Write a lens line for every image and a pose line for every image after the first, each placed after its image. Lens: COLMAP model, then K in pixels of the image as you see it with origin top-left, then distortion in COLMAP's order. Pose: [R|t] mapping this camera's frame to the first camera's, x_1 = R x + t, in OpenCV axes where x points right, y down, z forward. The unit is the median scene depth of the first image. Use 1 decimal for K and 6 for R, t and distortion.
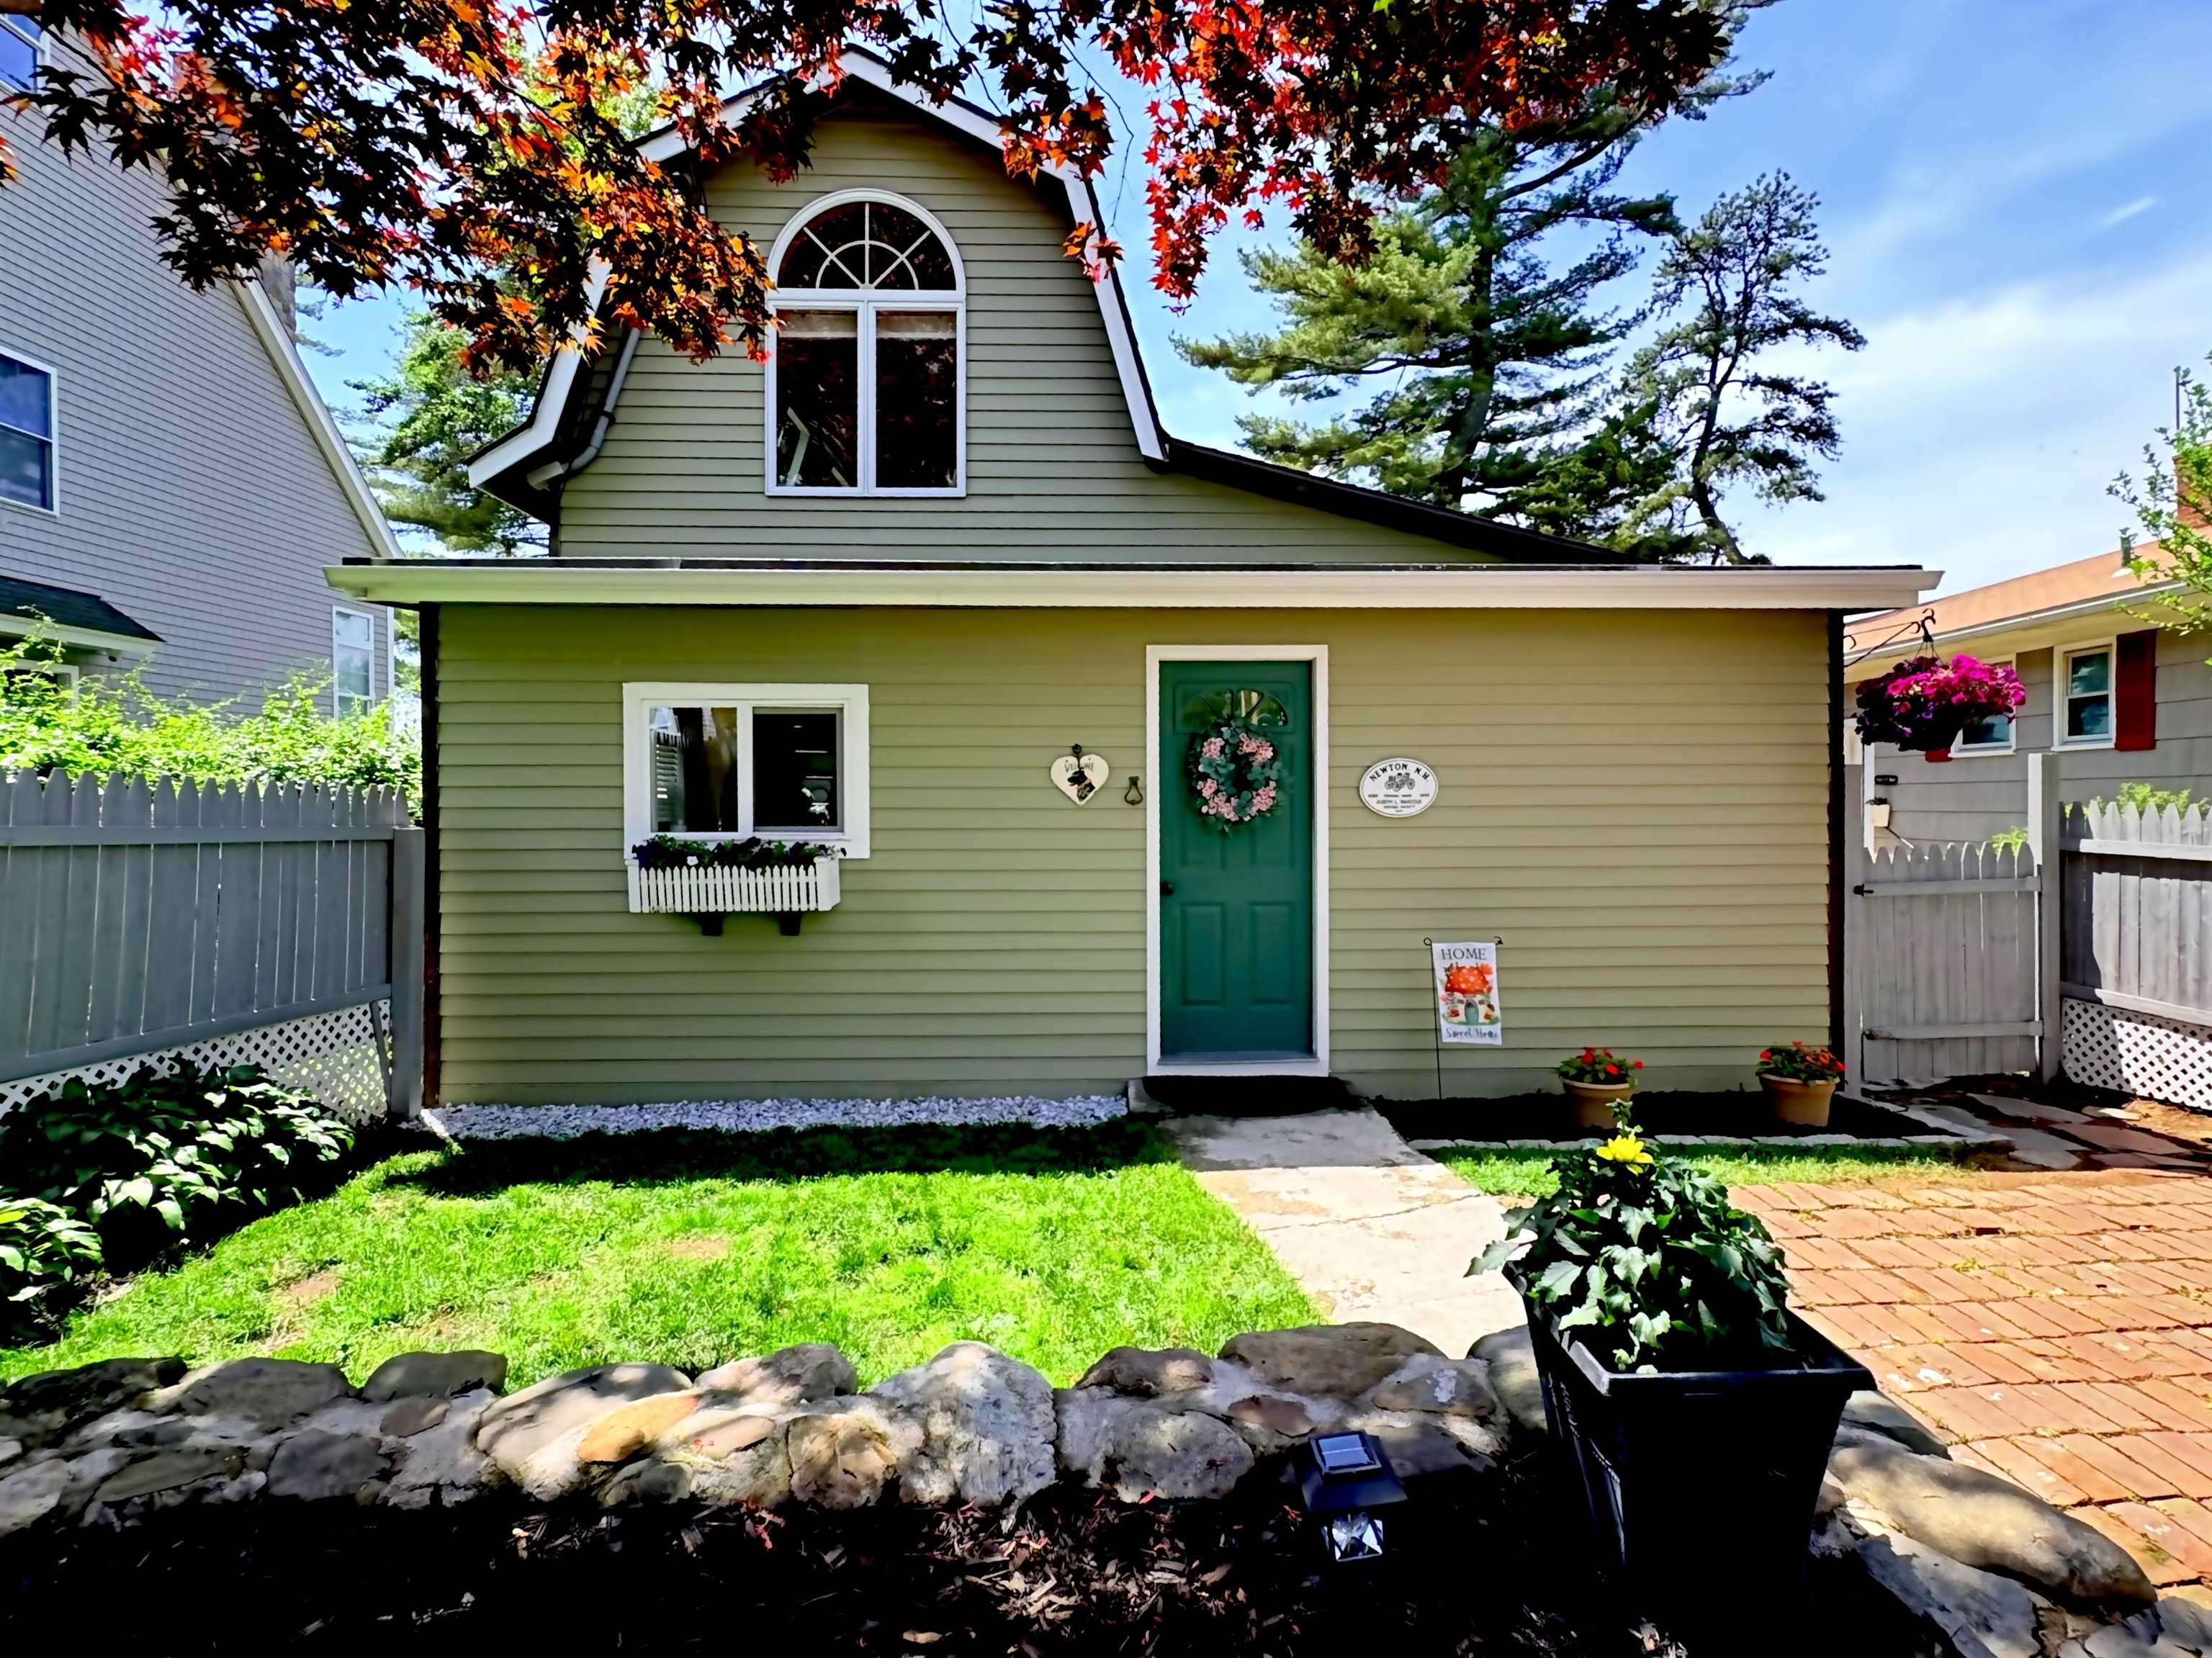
lens RADIAL K [[1040.8, 0, 1105.9], [0, 1040.8, 875.2], [0, 0, 1]] dist [0.007673, 0.000261]
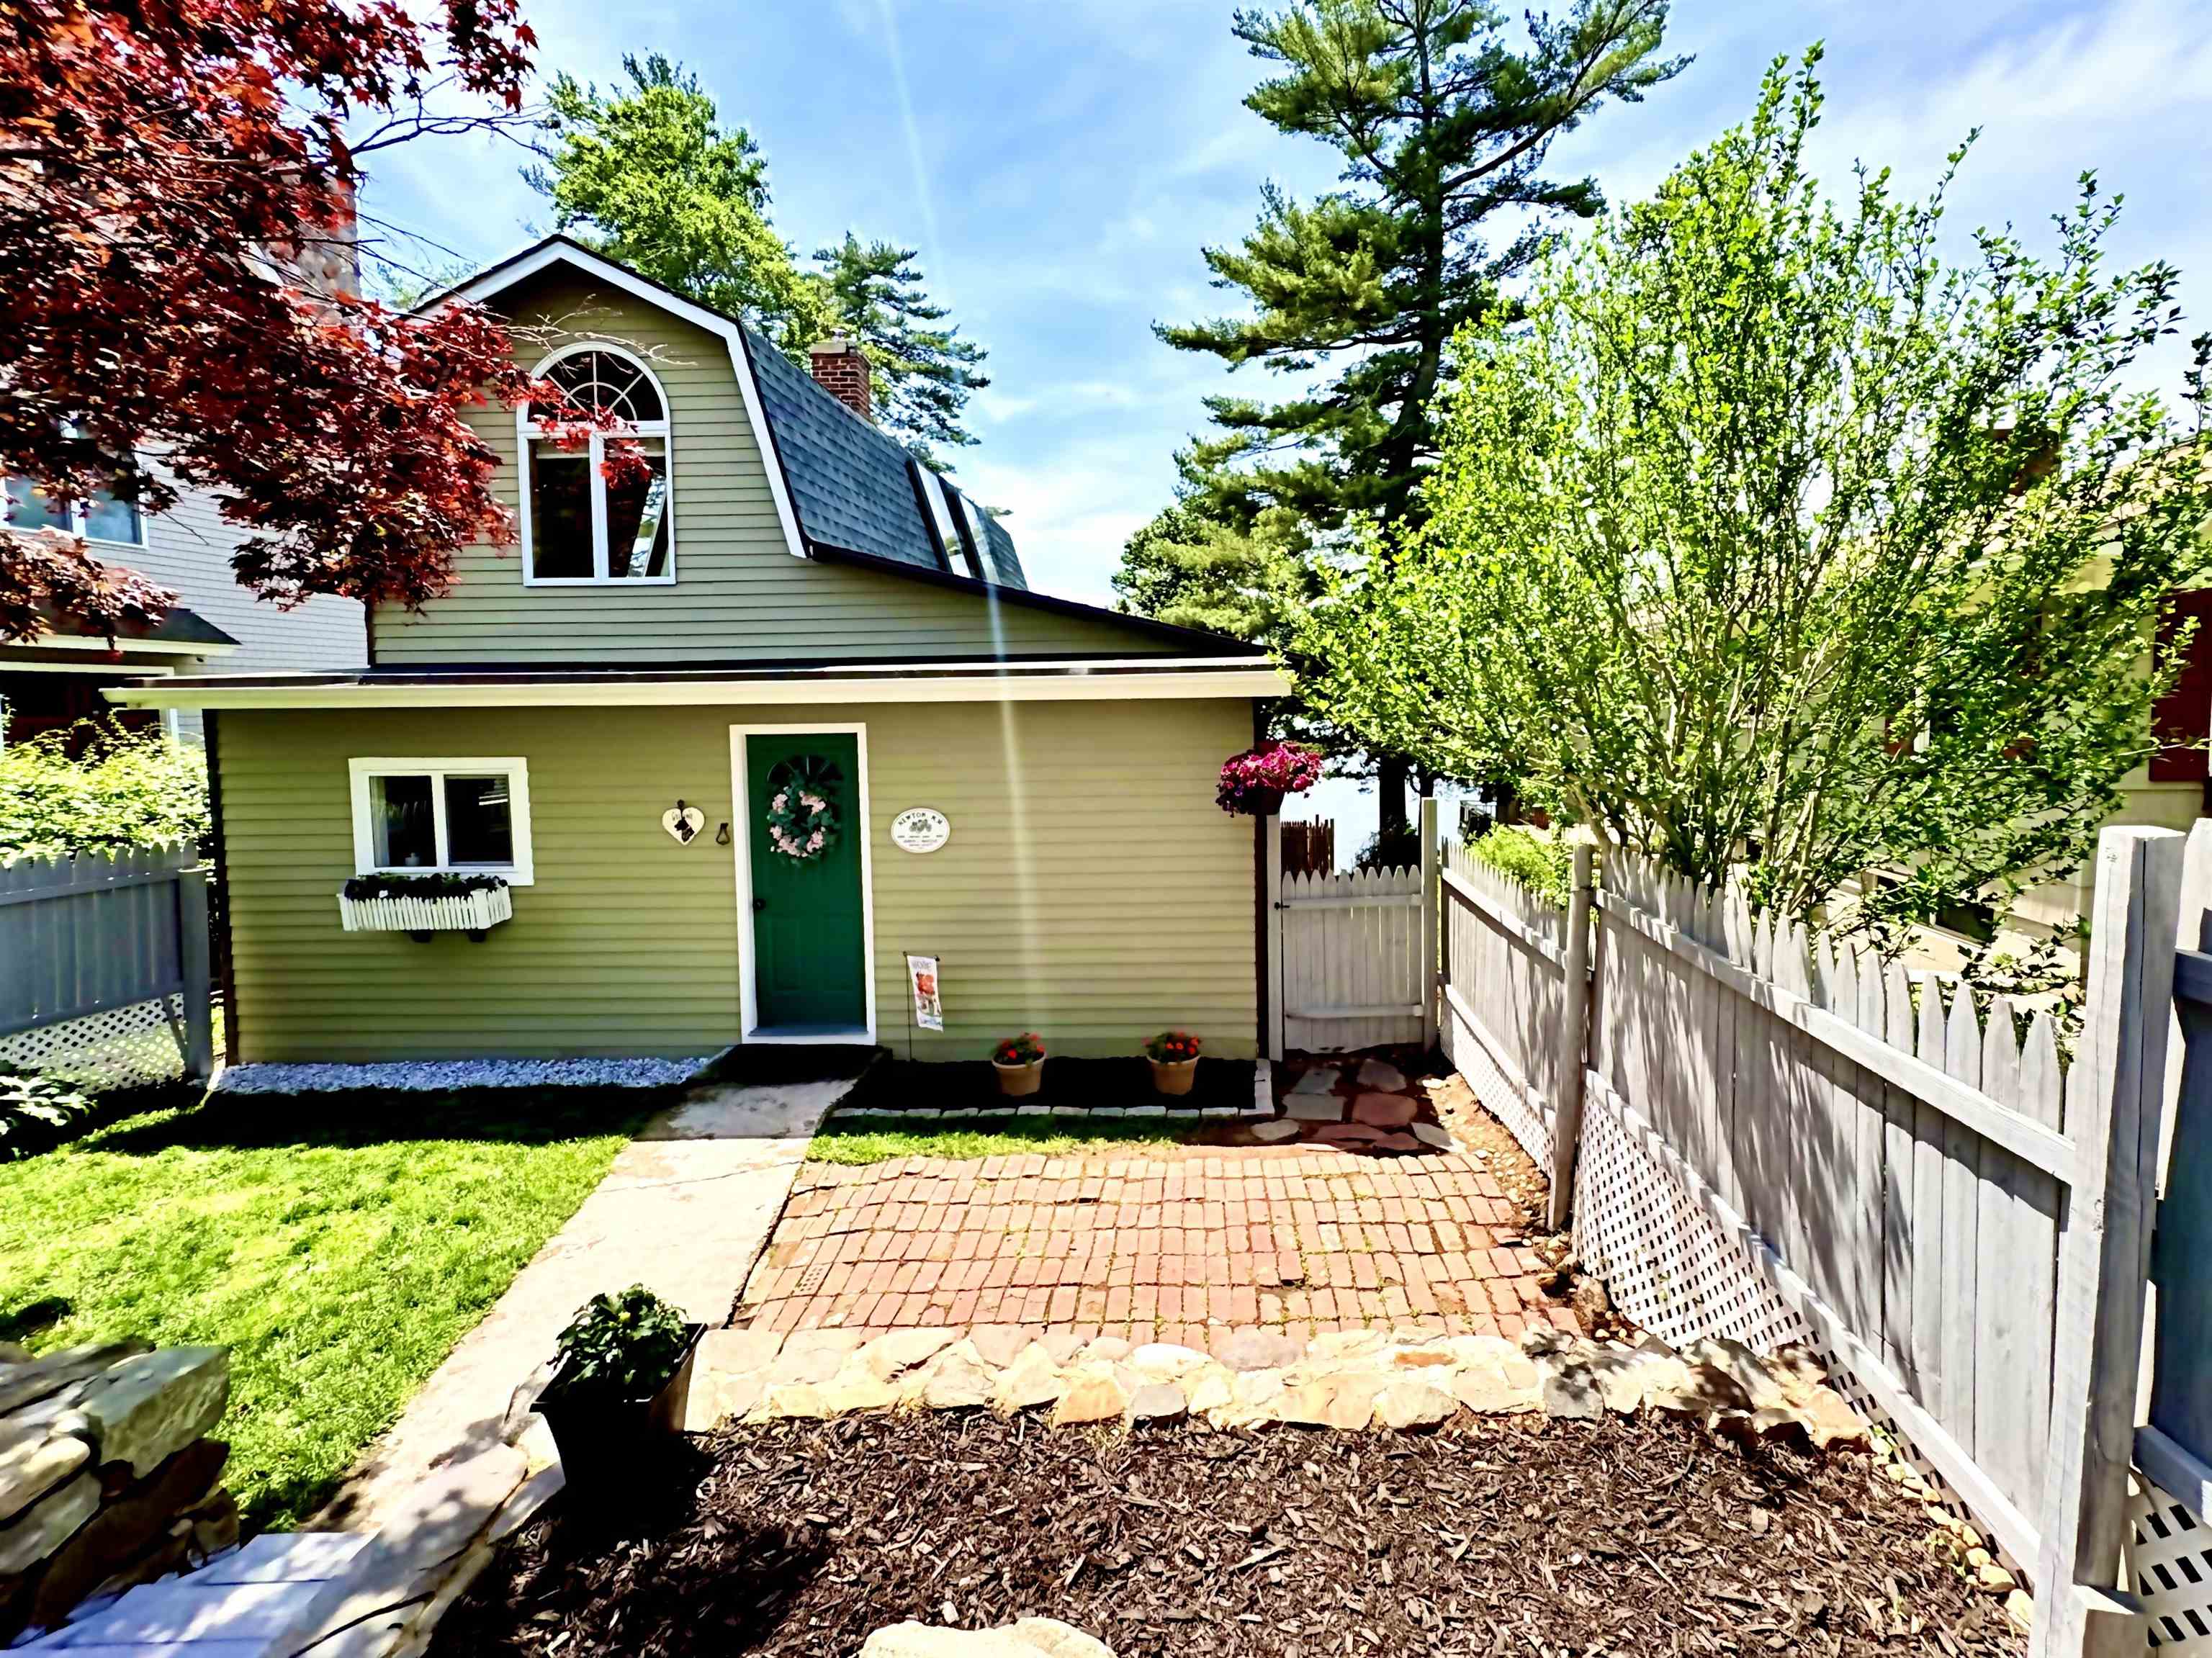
lens RADIAL K [[894.8, 0, 1106.0], [0, 894.8, 829.0], [0, 0, 1]] dist [0.009765, -0.000337]
pose [[0.998399, -0.005663, -0.056284, 0.576149], [0.008586, 0.998619, 0.051824, -0.141604], [0.055912, -0.052225, 0.997069, -0.119212]]
